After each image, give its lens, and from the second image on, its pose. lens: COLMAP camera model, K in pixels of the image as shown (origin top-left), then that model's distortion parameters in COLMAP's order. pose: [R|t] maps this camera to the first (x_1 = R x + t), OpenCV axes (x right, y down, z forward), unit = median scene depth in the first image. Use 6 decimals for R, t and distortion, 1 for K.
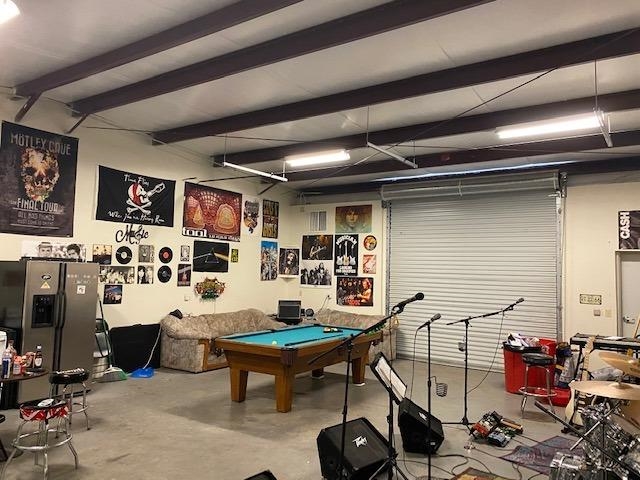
lens RADIAL K [[480.4, 0, 319.2], [0, 480.4, 236.6], [0, 0, 1]] dist [0.012823, -0.013303]
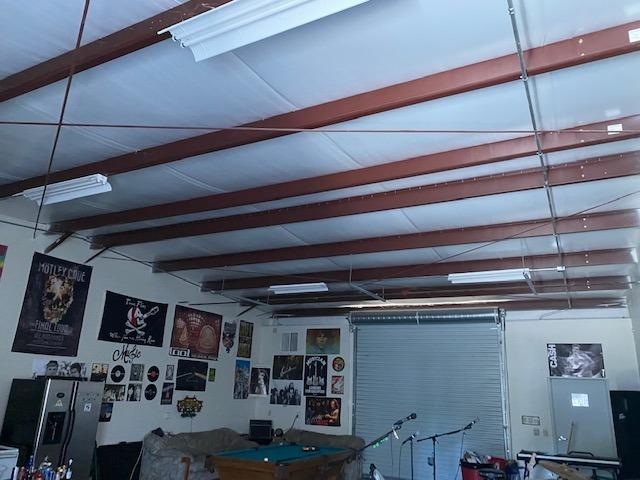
lens RADIAL K [[480.4, 0, 319.2], [0, 480.4, 236.6], [0, 0, 1]] dist [0.012823, -0.013303]
pose [[0.994129, 0.045862, 0.097998, -0.070518], [-0.021823, 0.972099, -0.233552, -0.016440], [-0.105975, 0.230042, 0.967393, -0.149047]]
